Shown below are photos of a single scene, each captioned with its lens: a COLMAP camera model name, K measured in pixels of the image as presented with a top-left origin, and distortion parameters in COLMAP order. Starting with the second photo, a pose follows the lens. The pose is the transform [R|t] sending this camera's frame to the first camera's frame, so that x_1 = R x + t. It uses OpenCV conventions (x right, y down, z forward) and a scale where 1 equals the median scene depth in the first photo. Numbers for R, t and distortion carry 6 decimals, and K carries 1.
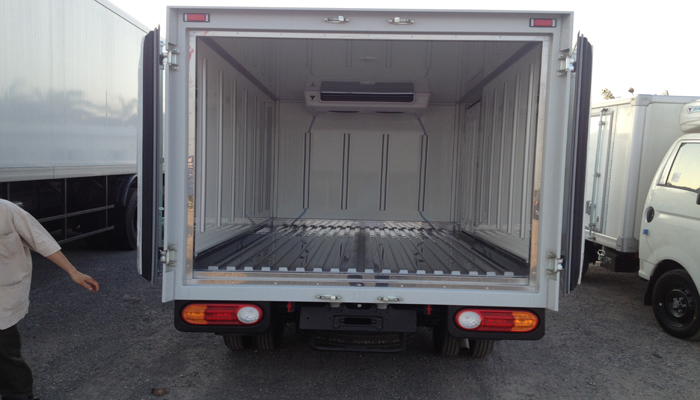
lens RADIAL K [[697.6, 0, 342.1], [0, 697.6, 244.0], [0, 0, 1]] dist [-0.024023, 0.000000]
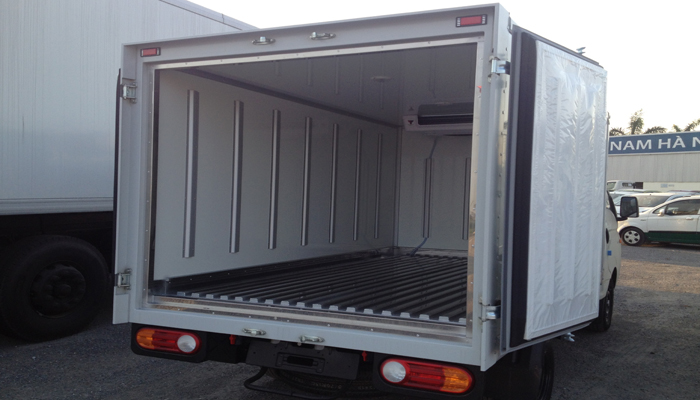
lens RADIAL K [[697.6, 0, 358.0], [0, 697.6, 205.0], [0, 0, 1]] dist [-0.024023, 0.000000]
pose [[0.909172, 0.001834, -0.416416, 0.495145], [-0.042408, 0.995199, -0.088208, -0.016137], [0.414255, 0.097855, 0.904885, 0.194856]]
